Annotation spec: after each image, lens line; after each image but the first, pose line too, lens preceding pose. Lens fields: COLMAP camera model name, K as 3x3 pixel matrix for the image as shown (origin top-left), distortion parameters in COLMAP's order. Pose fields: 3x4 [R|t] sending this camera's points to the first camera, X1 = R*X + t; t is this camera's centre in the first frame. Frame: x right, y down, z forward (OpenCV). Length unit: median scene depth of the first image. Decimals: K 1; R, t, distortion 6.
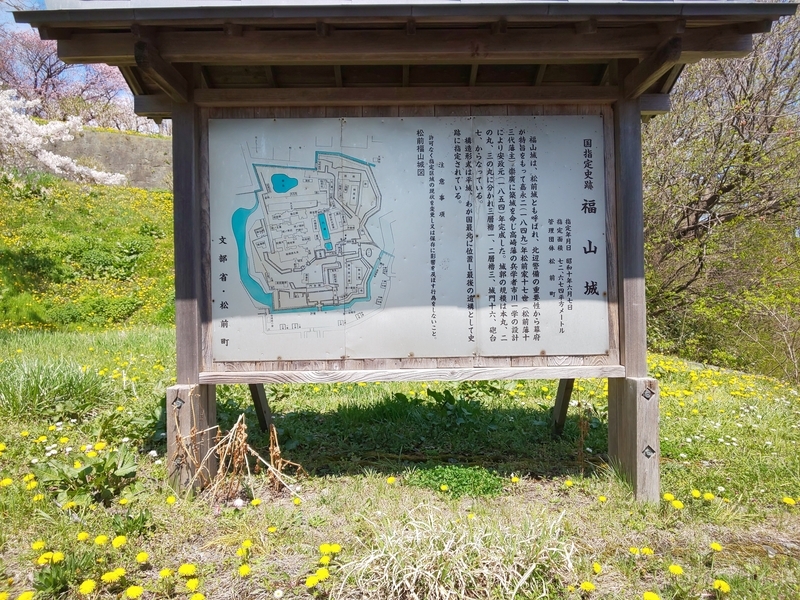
lens RADIAL K [[500.5, 0, 402.3], [0, 500.5, 305.5], [0, 0, 1]] dist [0.001509, -0.016211]
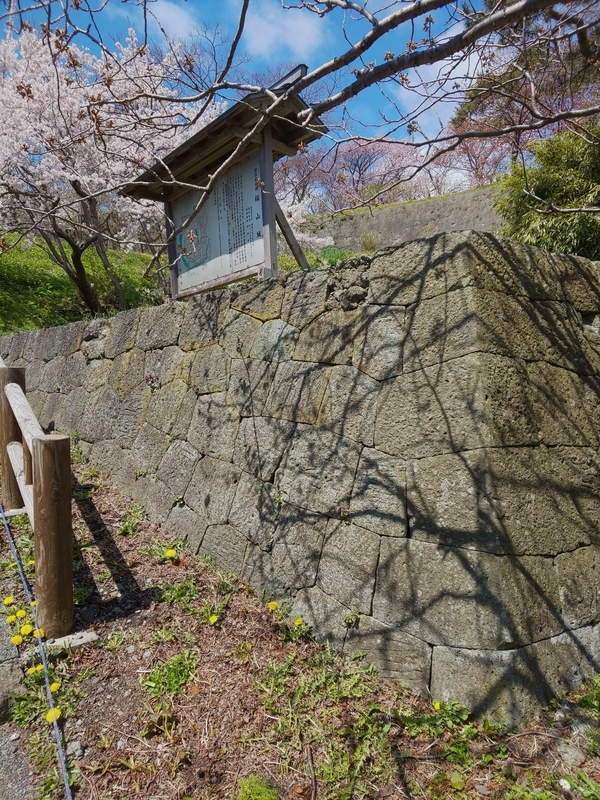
lens RADIAL K [[500.5, 0, 301.4], [0, 500.5, 403.9], [0, 0, 1]] dist [0.001509, -0.016211]
pose [[0.667790, 0.016241, -0.744172, 2.243472], [0.047225, 0.996823, 0.064132, 0.607841], [0.742850, -0.077970, 0.664902, -0.451037]]
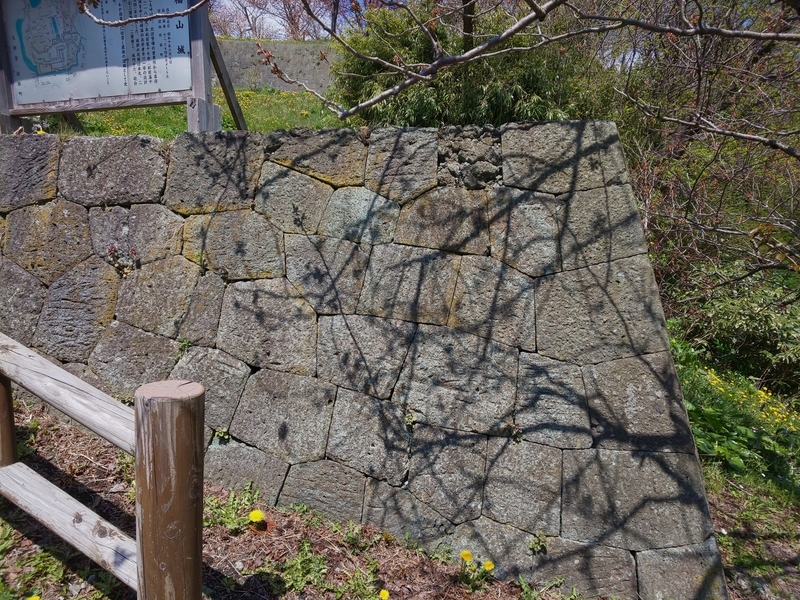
lens RADIAL K [[500.5, 0, 397.3], [0, 500.5, 305.7], [0, 0, 1]] dist [0.001509, -0.016211]
pose [[0.966254, 0.057451, -0.251102, 1.584452], [-0.014687, 0.985513, 0.168964, 0.535155], [0.257171, -0.159574, 0.953100, -0.592444]]
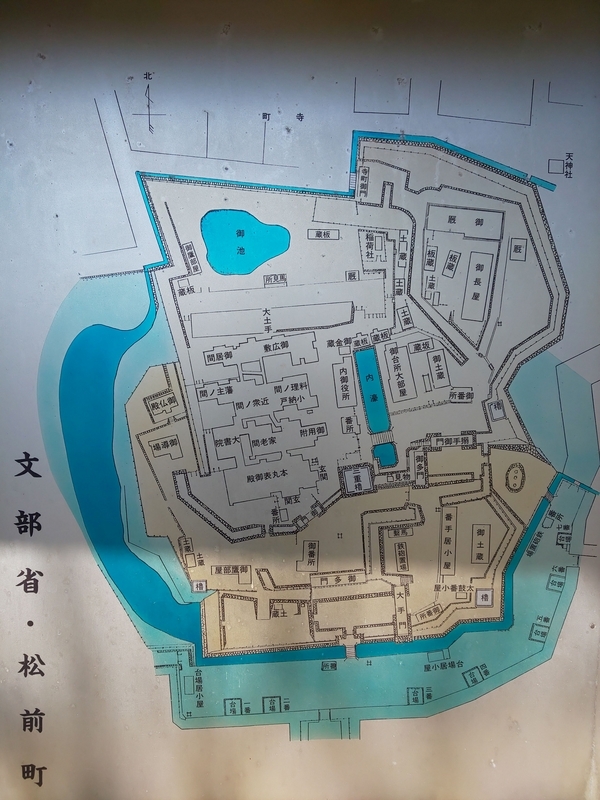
lens RADIAL K [[500.5, 0, 297.8], [0, 500.5, 402.3], [0, 0, 1]] dist [0.001509, -0.016211]
pose [[0.999596, 0.023404, -0.016143, -0.195361], [-0.021976, 0.996256, 0.083609, -0.173532], [0.018039, -0.083221, 0.996368, 0.692033]]
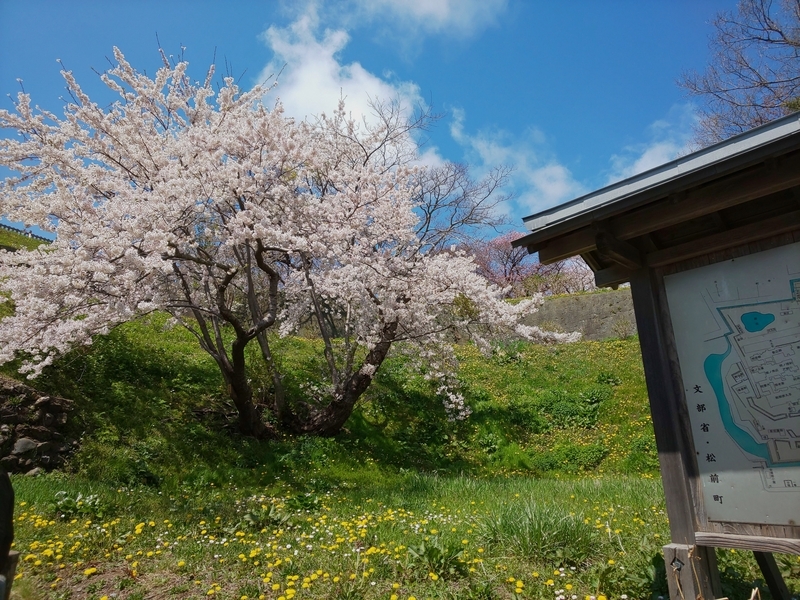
lens RADIAL K [[500.5, 0, 412.9], [0, 500.5, 304.2], [0, 0, 1]] dist [0.001509, -0.016211]
pose [[0.672904, -0.217911, -0.706905, -0.003398], [0.009204, 0.958019, -0.286558, -0.013249], [0.739672, 0.186320, 0.646660, -0.082605]]
